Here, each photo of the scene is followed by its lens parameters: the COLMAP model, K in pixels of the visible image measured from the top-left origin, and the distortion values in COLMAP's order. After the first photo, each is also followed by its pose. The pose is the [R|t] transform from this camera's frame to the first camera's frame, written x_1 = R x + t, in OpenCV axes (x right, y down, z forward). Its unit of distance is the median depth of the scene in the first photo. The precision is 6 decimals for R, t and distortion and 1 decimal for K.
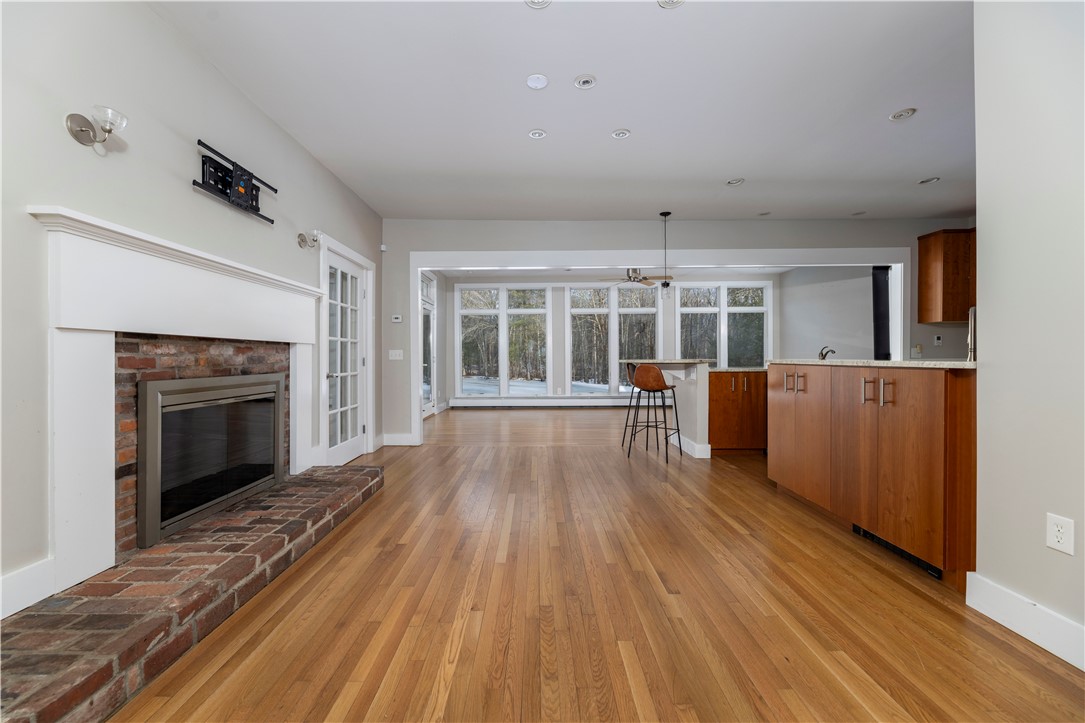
lens RADIAL K [[433.4, 0, 544.6], [0, 433.4, 360.4], [0, 0, 1]] dist [-0.000667, -0.000085]
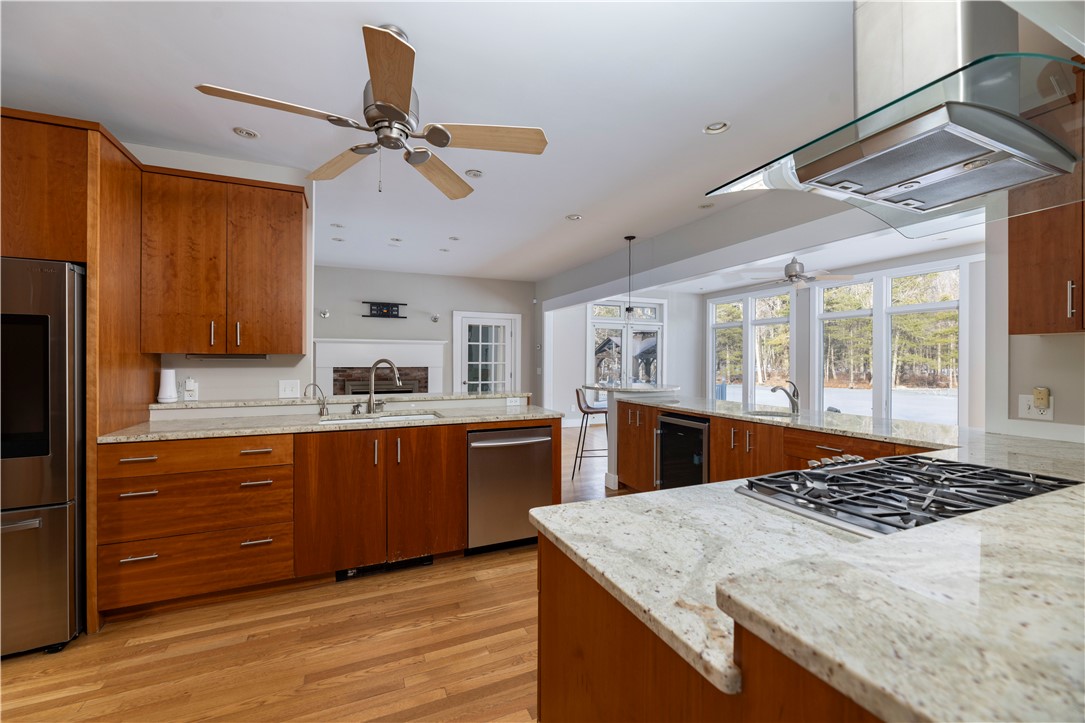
lens RADIAL K [[433.4, 0, 544.6], [0, 433.4, 360.4], [0, 0, 1]] dist [-0.000667, -0.000085]
pose [[0.391639, 0.008321, -0.920081, 1.739927], [-0.010562, 0.999934, 0.004547, -0.093146], [0.920058, 0.007937, 0.391701, 0.698238]]
